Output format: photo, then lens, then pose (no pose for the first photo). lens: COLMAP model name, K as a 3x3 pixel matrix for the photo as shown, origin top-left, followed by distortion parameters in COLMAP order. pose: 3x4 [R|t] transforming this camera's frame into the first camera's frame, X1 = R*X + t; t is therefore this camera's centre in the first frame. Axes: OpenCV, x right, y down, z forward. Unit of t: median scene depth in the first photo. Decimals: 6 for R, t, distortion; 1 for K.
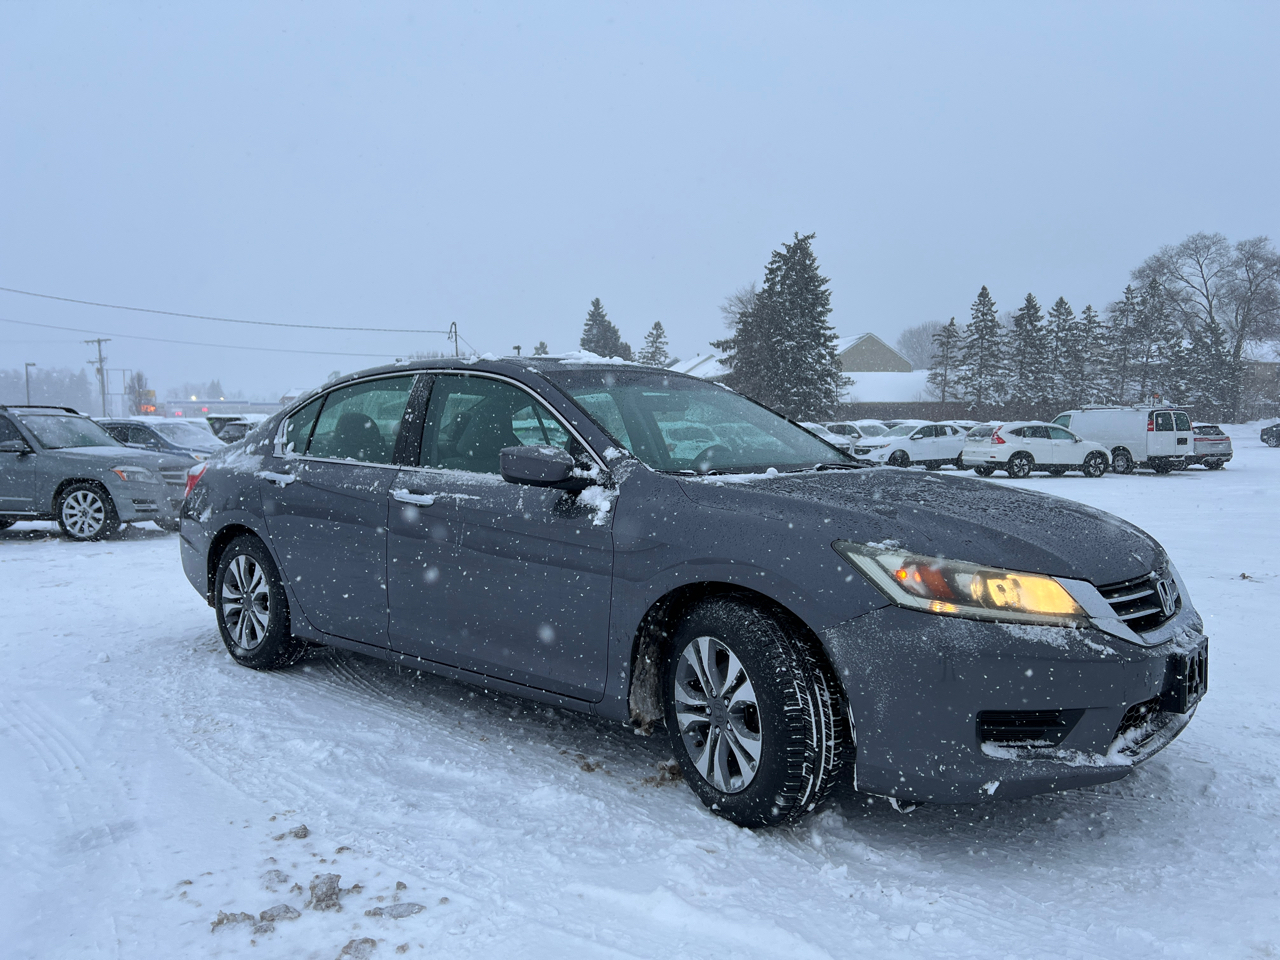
lens RADIAL K [[959.0, 0, 637.6], [0, 959.0, 475.3], [0, 0, 1]] dist [0.076495, -0.091973]
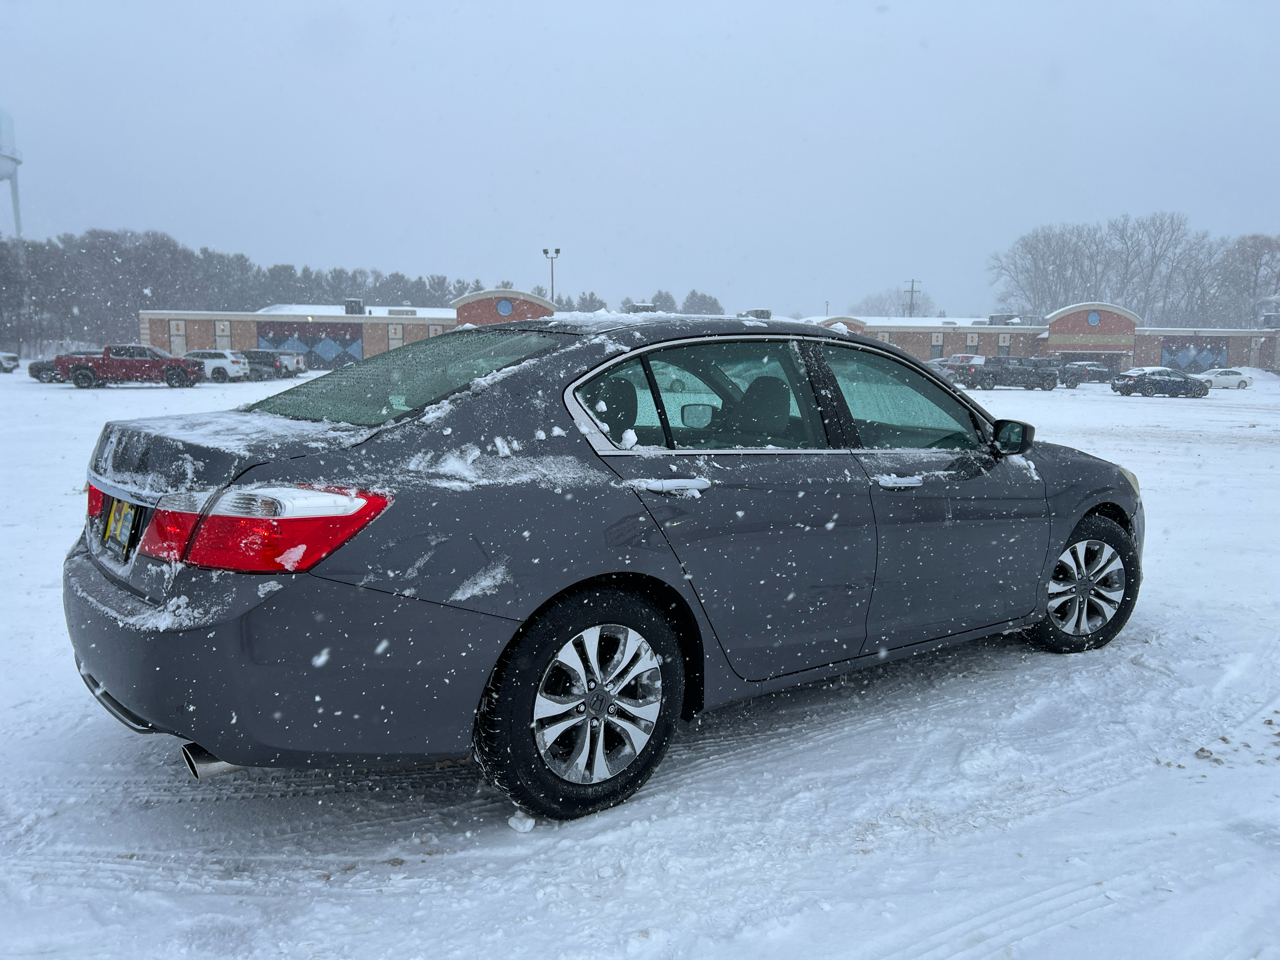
lens RADIAL K [[959.0, 0, 637.6], [0, 959.0, 475.3], [0, 0, 1]] dist [0.076495, -0.091973]
pose [[0.190472, -0.100891, 0.976494, -0.990285], [0.027624, 0.994862, 0.097401, -0.066886], [-0.981304, 0.008422, 0.192281, 0.889283]]
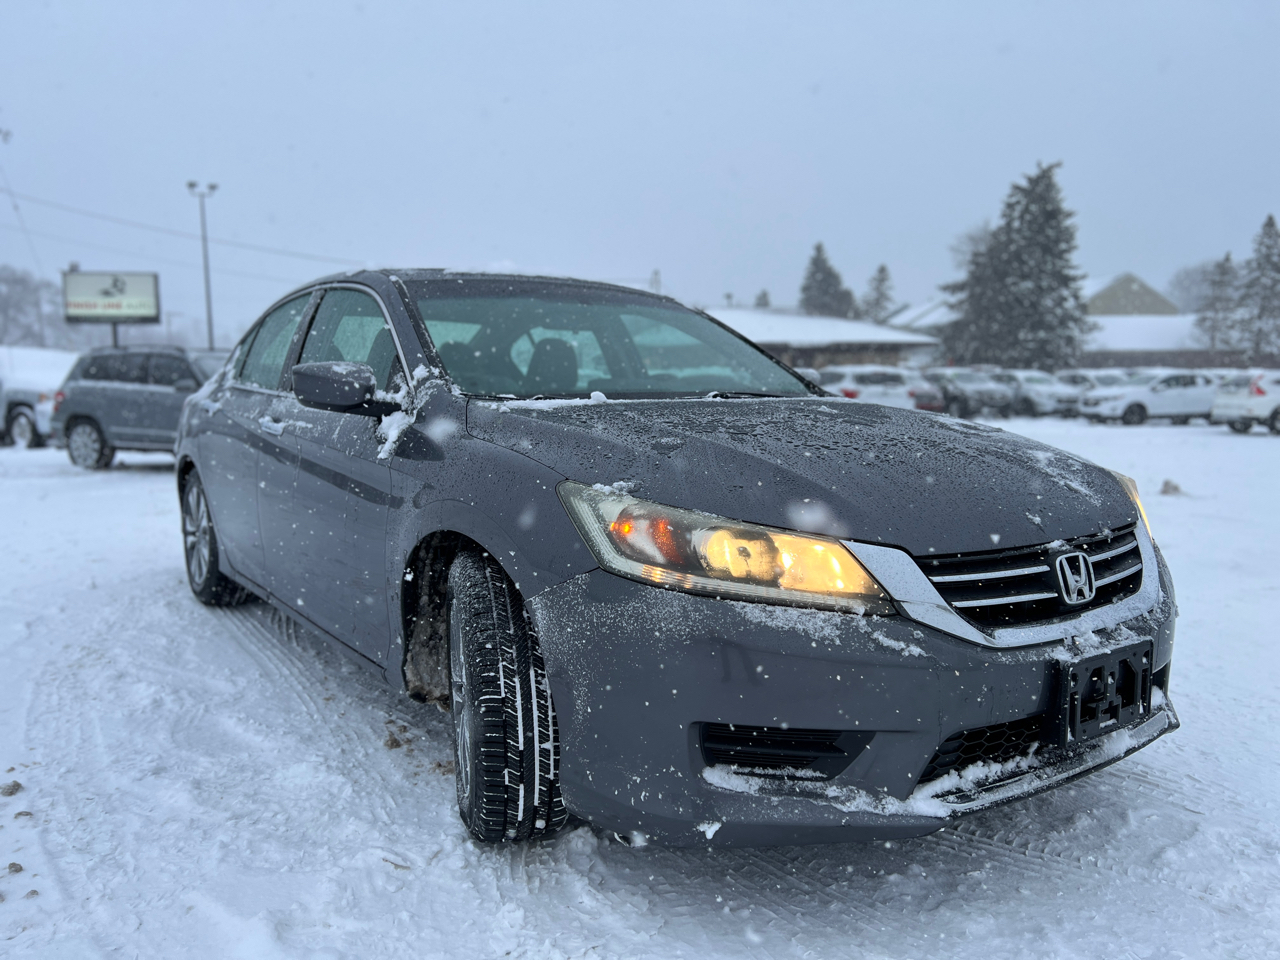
lens RADIAL K [[959.0, 0, 637.6], [0, 959.0, 475.3], [0, 0, 1]] dist [0.076495, -0.091973]
pose [[0.972266, 0.028712, -0.232110, 0.255034], [-0.016985, 0.998484, 0.052365, 0.013774], [0.233261, -0.046971, 0.971279, 0.168219]]
